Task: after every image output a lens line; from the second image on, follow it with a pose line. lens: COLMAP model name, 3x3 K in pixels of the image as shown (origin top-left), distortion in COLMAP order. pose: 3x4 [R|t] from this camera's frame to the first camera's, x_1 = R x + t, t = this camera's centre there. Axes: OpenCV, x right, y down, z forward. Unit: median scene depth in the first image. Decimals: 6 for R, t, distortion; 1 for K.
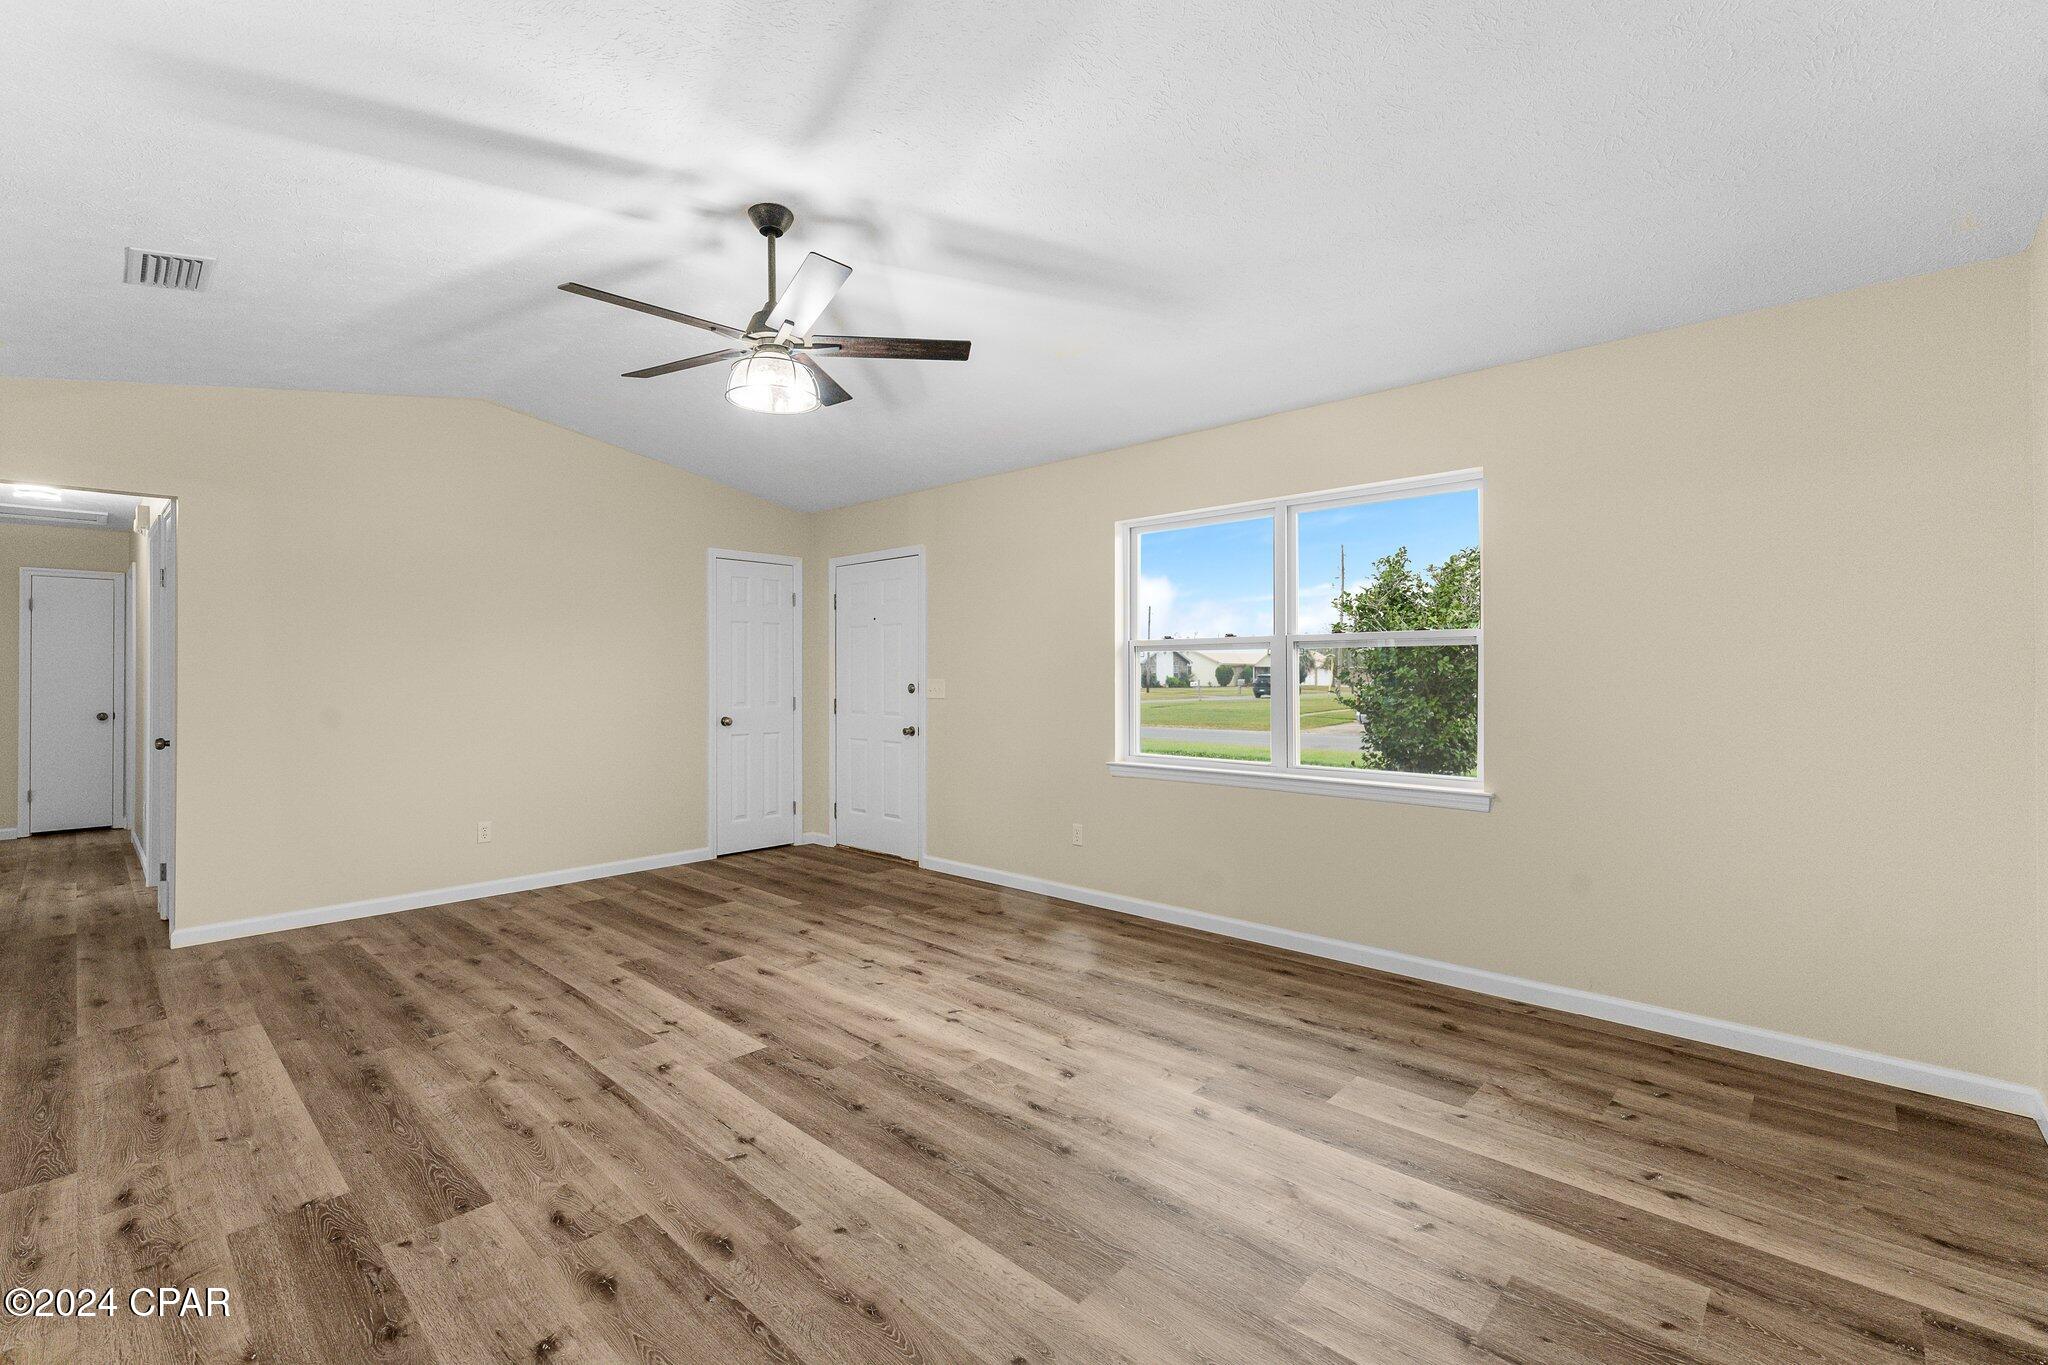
lens RADIAL K [[890.2, 0, 1018.1], [0, 890.2, 670.7], [0, 0, 1]] dist [-0.000452, 0.000142]
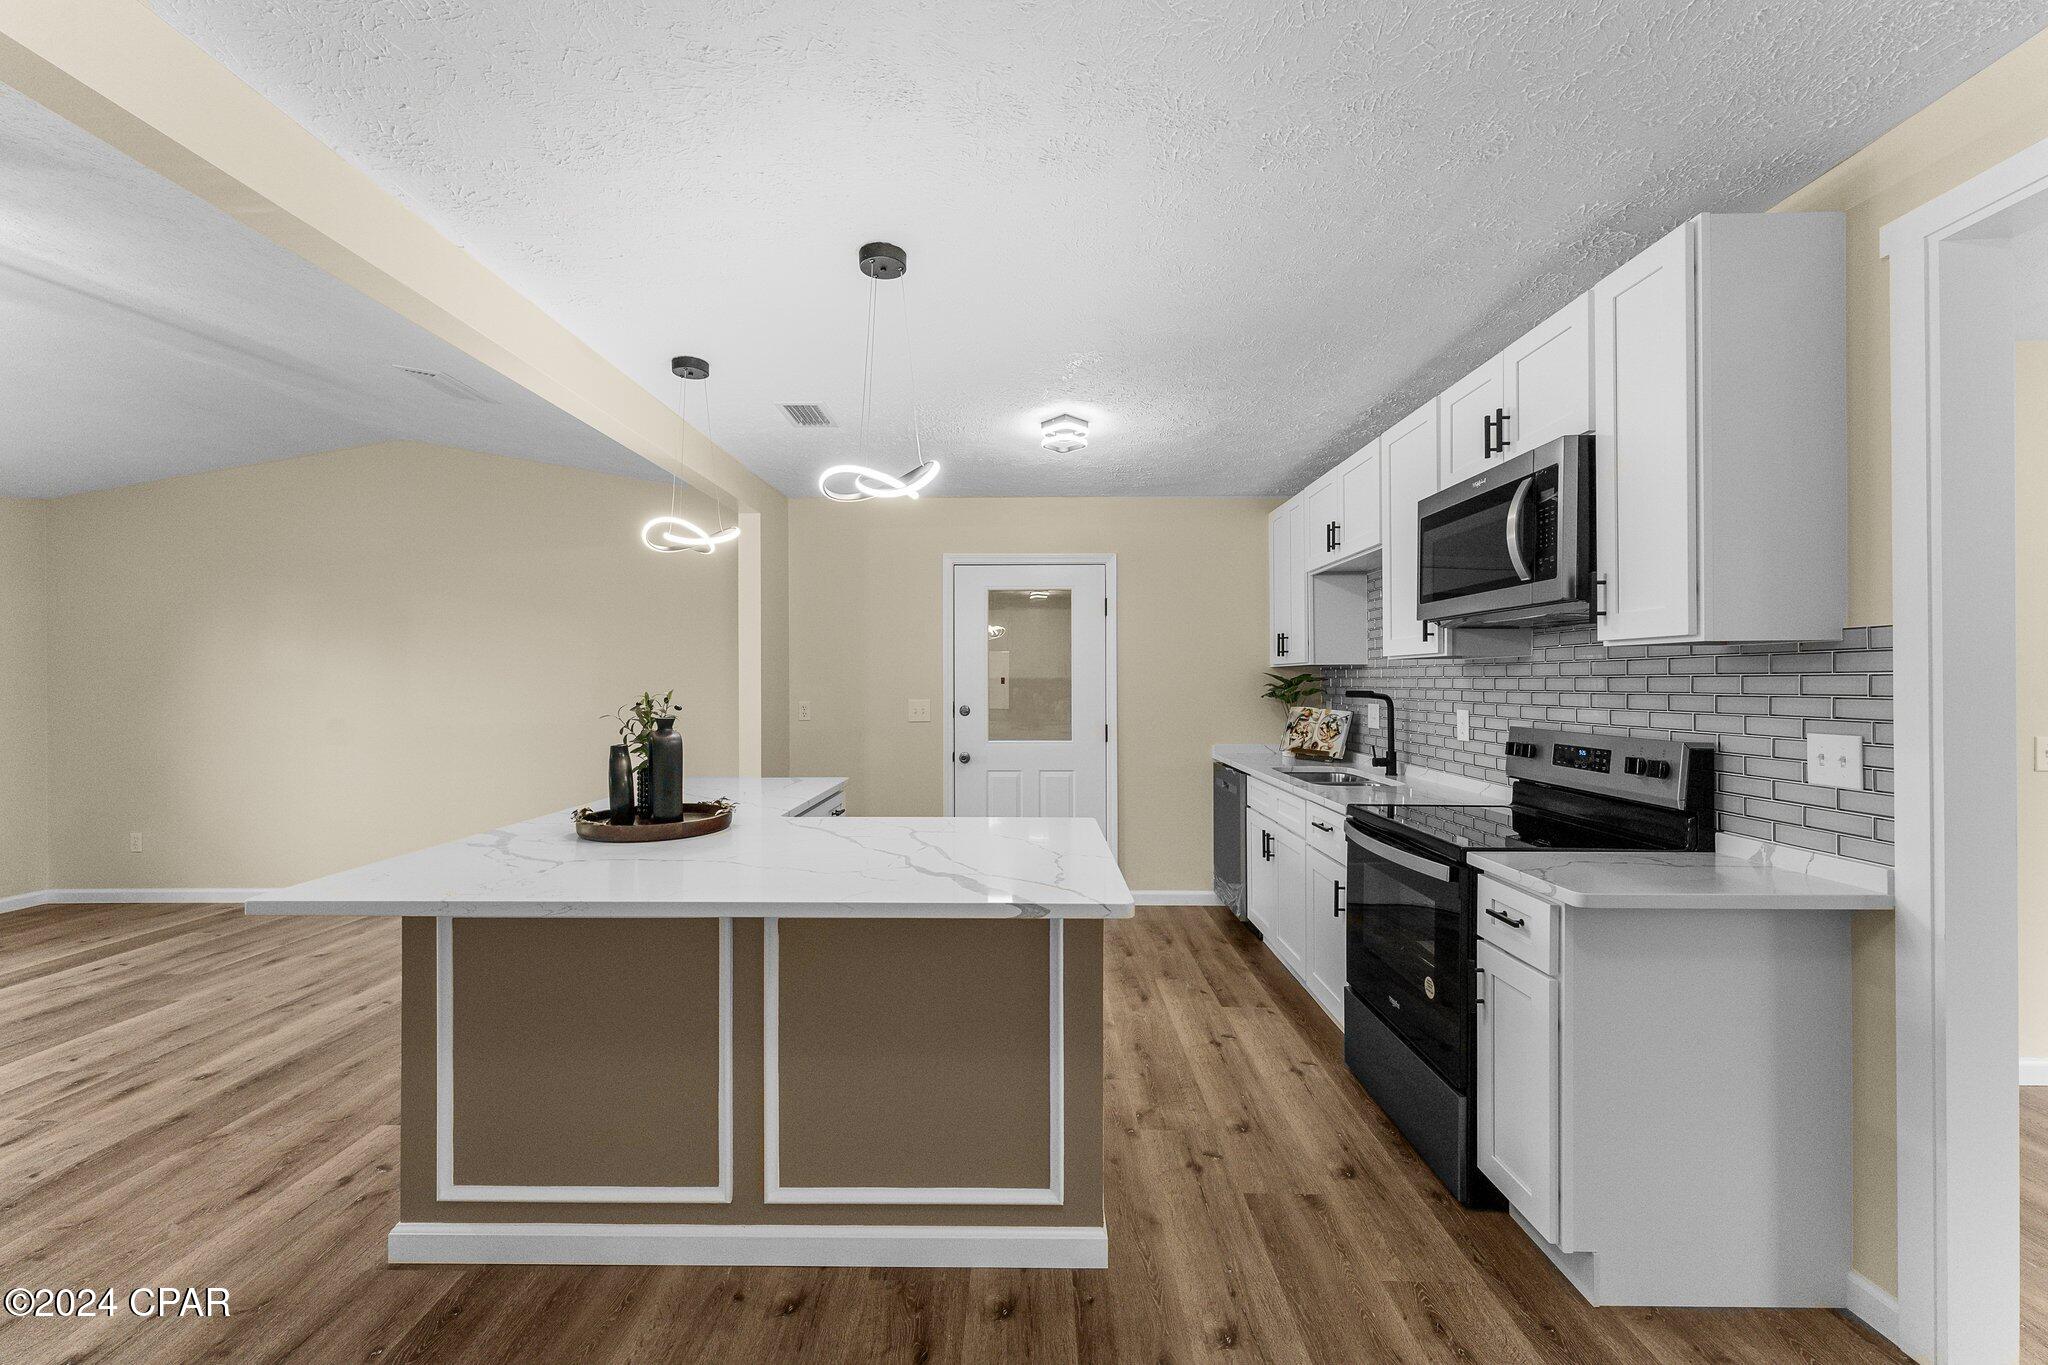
lens RADIAL K [[817.8, 0, 1023.6], [0, 817.8, 681.7], [0, 0, 1]] dist [0.000196, 0.000289]
pose [[-0.676435, 0.004831, 0.736487, -1.619868], [-0.000496, 0.999975, -0.007016, -0.018681], [-0.736502, -0.005111, -0.676416, 0.504444]]
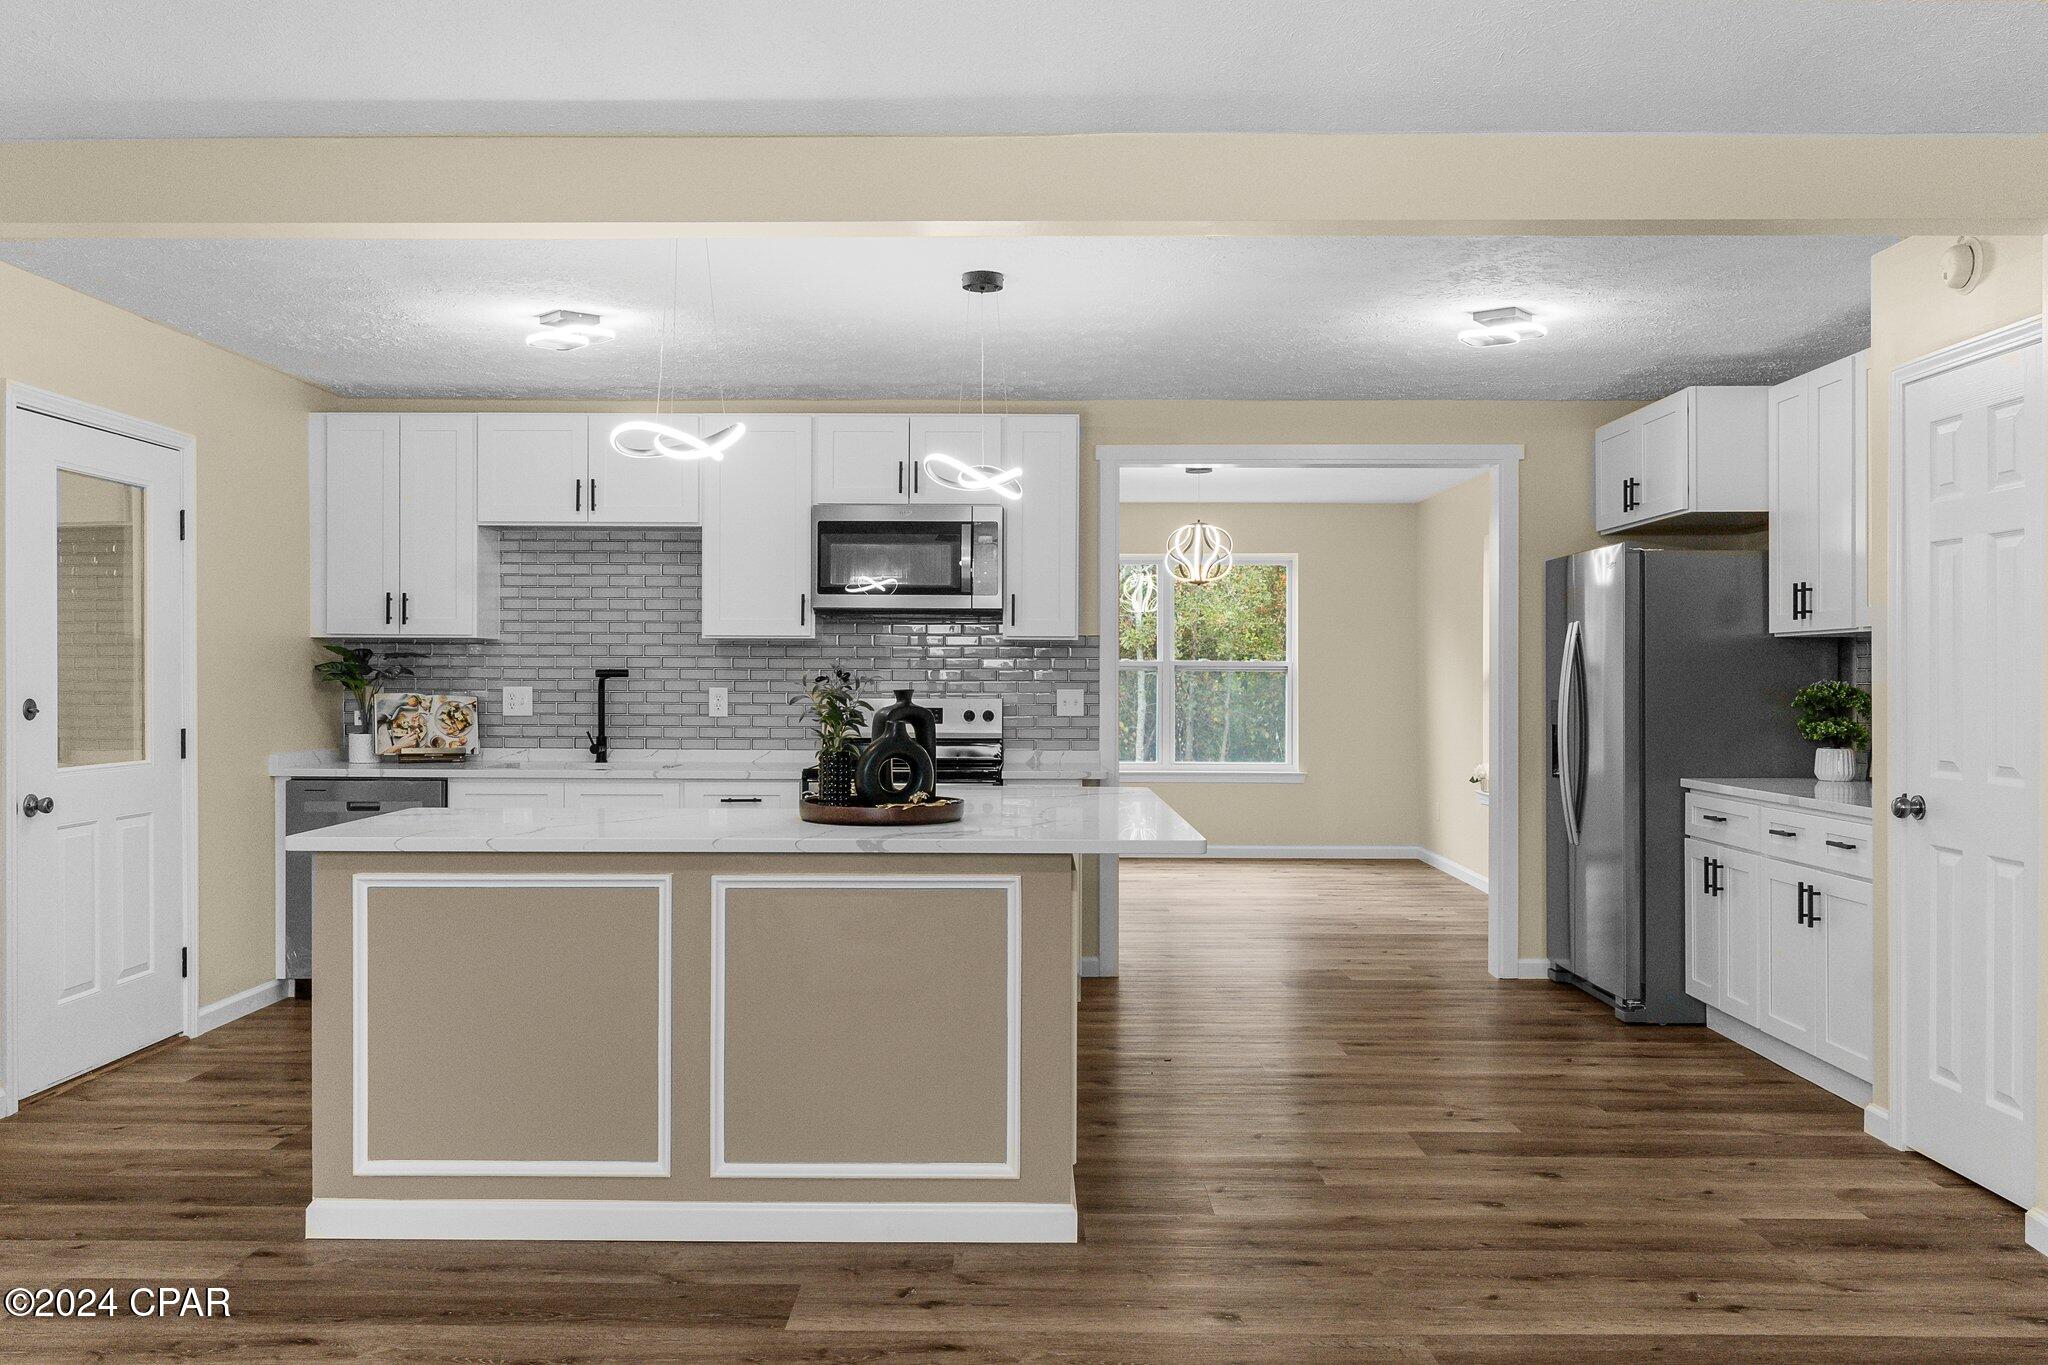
lens RADIAL K [[1585.5, 0, 1019.9], [0, 1585.5, 681.3], [0, 0, 1]] dist [-0.000276, -0.002790]
pose [[-0.732779, 0.002131, -0.680463, 0.036086], [0.002850, 0.999996, 0.000062, 0.003686], [0.680460, -0.001894, -0.732782, 1.288742]]
